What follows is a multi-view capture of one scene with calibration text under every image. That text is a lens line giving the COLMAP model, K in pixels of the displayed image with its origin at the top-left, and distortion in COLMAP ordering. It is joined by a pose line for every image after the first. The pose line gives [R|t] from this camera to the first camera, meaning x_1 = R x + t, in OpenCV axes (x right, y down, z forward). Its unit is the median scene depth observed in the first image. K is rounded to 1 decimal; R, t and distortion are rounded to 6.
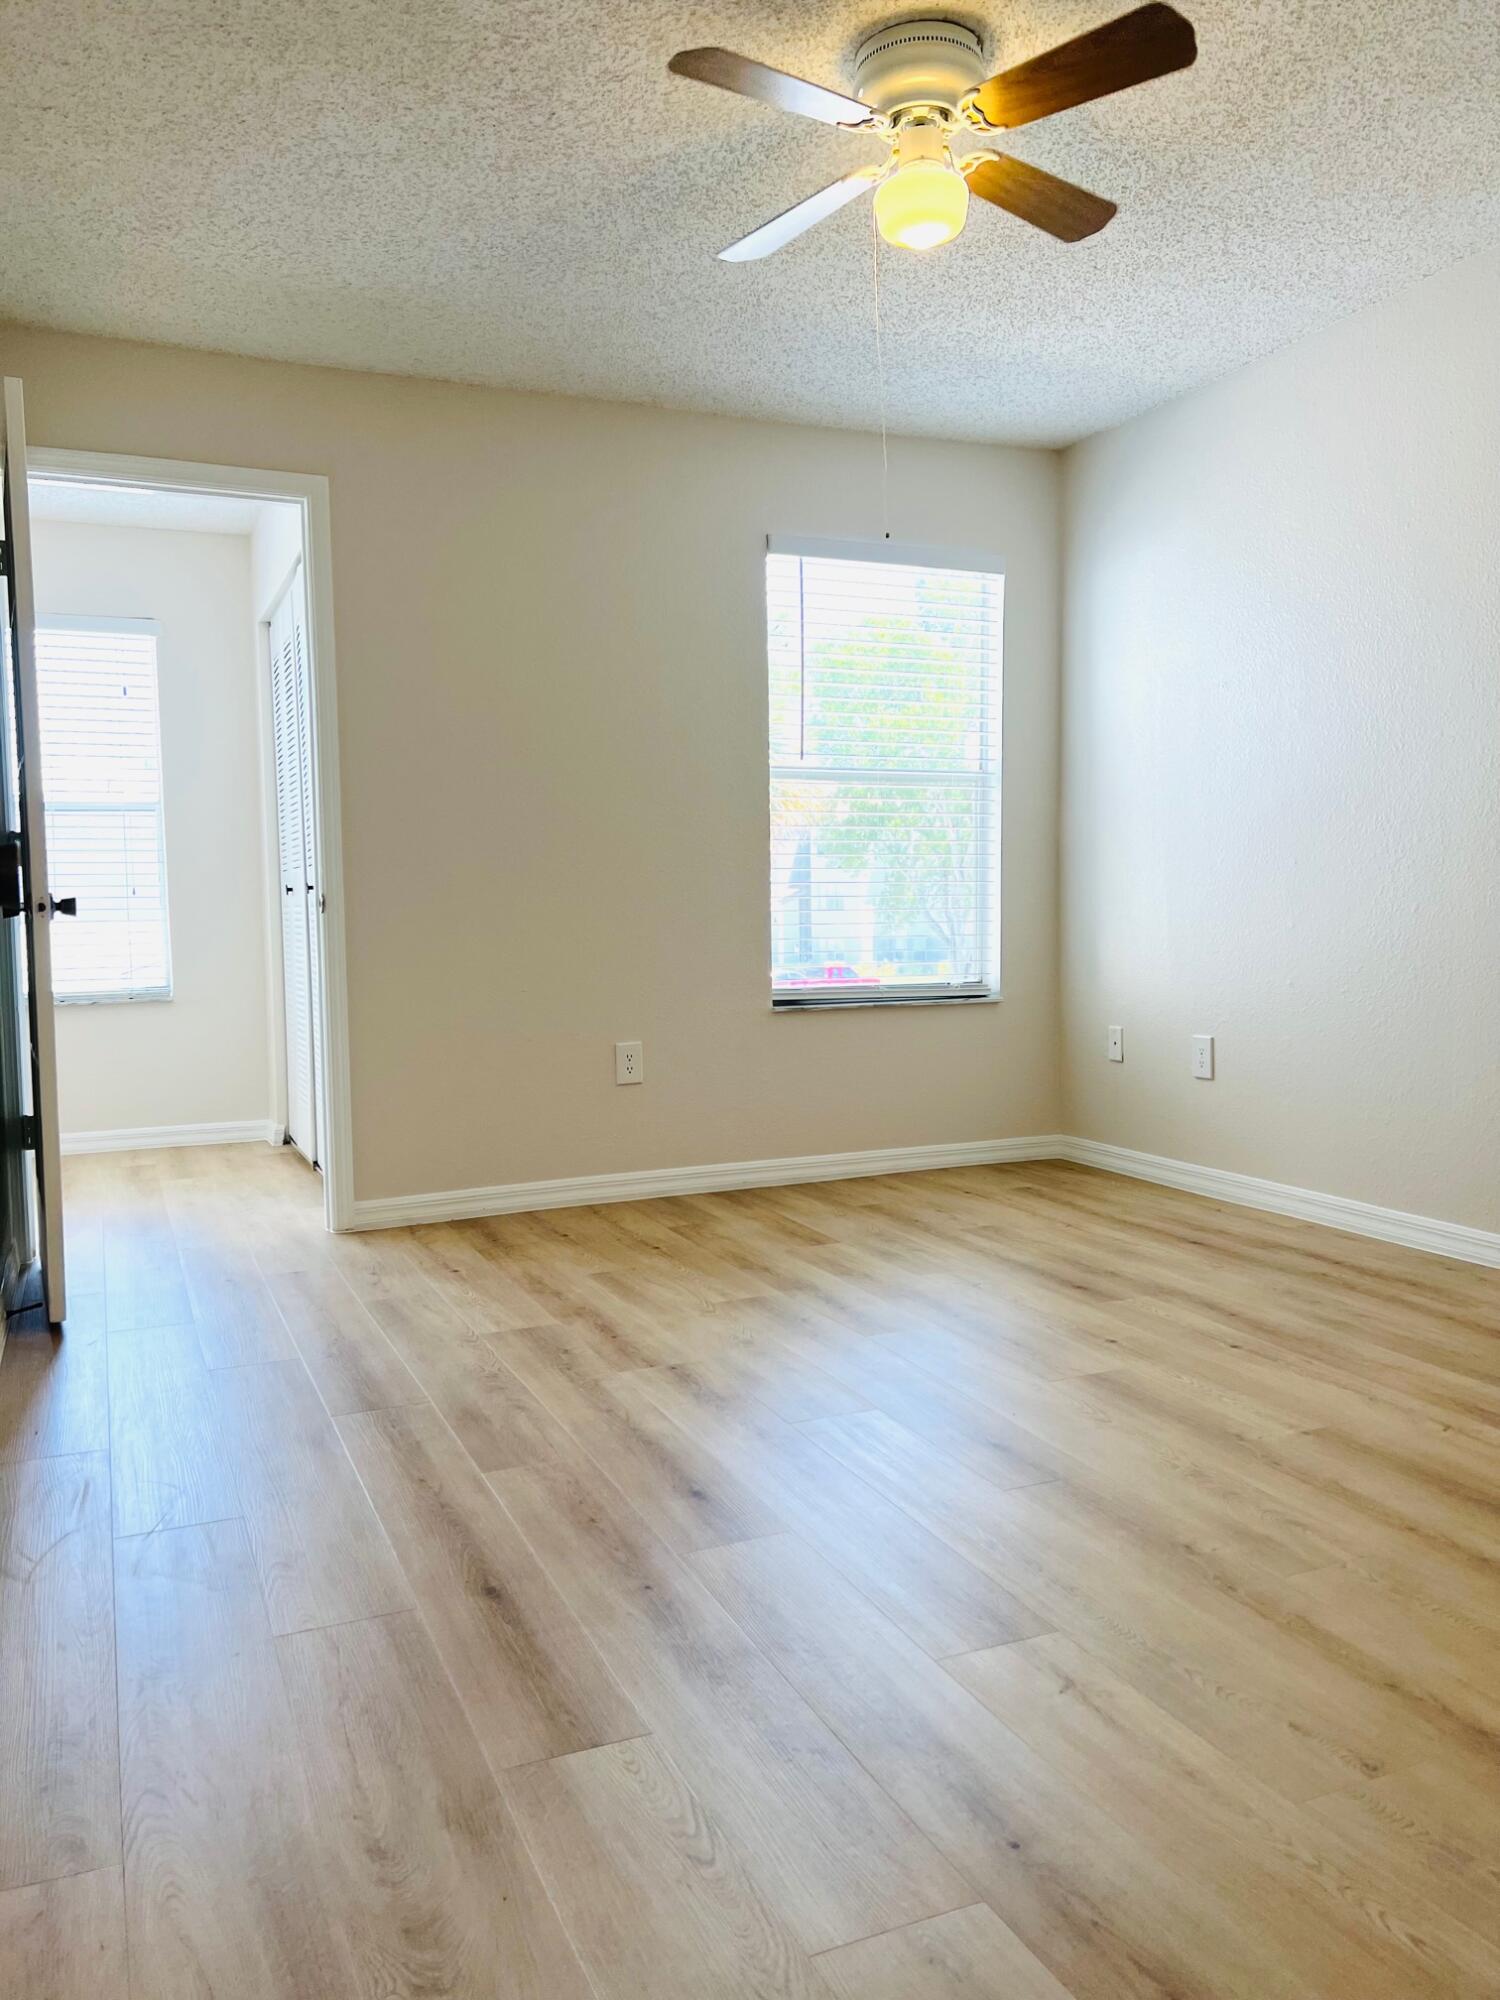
lens RADIAL K [[1512.7, 0, 751.9], [0, 1512.7, 1007.7], [0, 0, 1]] dist [0.005351, -0.002099]
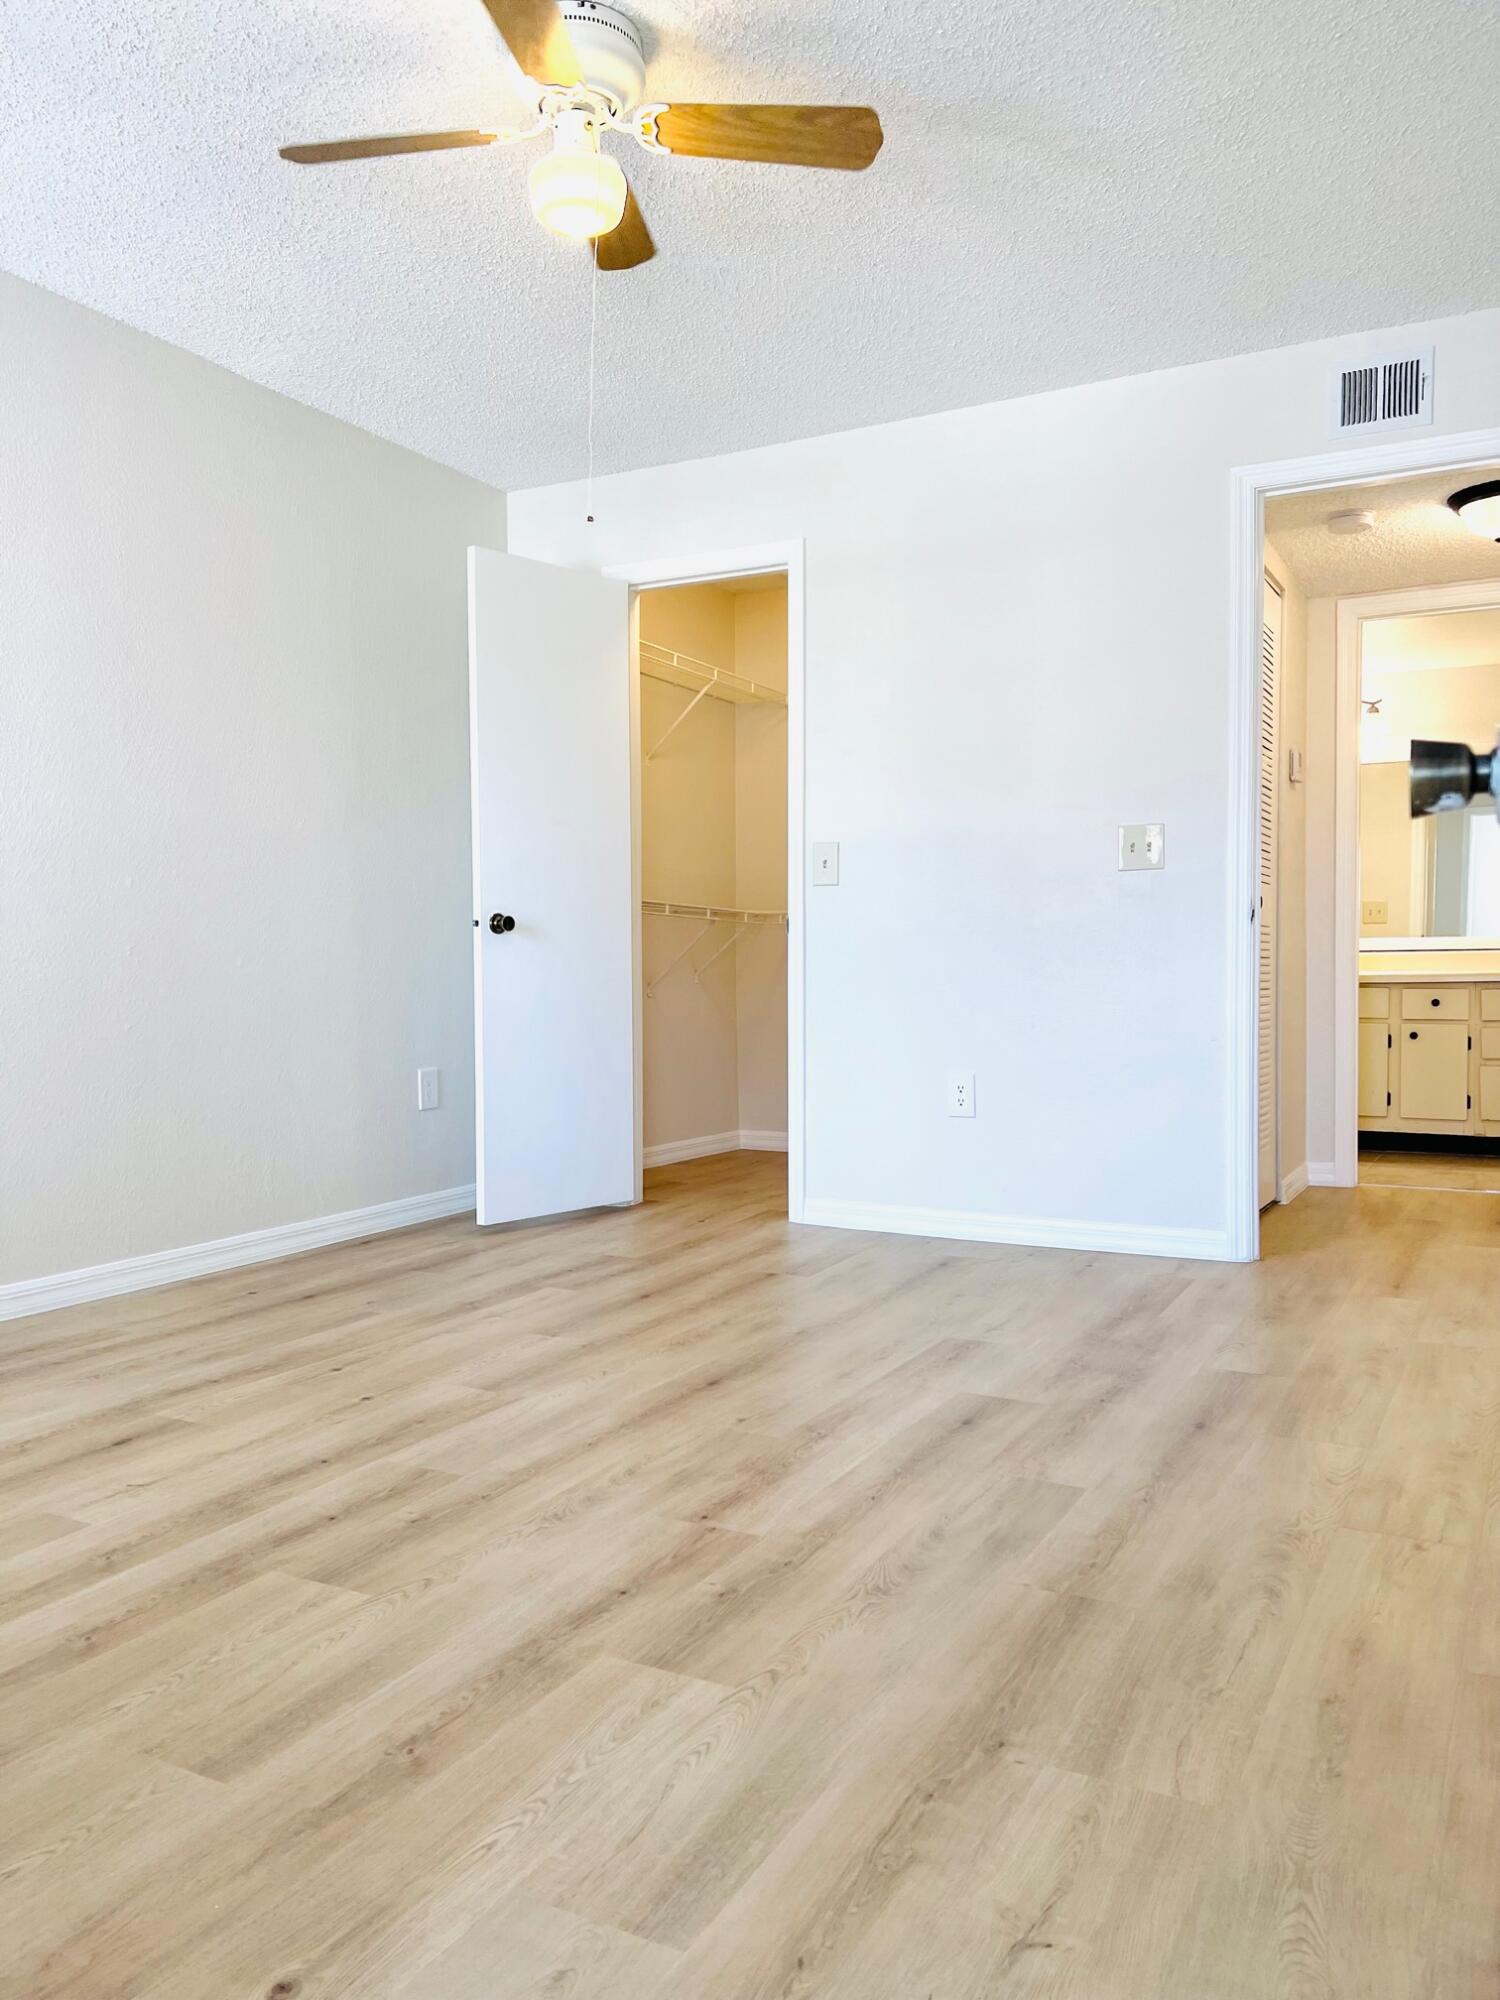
lens RADIAL K [[1512.7, 0, 751.9], [0, 1512.7, 1007.7], [0, 0, 1]] dist [0.005351, -0.002099]
pose [[-0.615338, -0.010707, 0.788190, -0.621271], [0.070978, 0.995093, 0.068930, -0.063506], [-0.785061, 0.098360, -0.611559, 1.330627]]
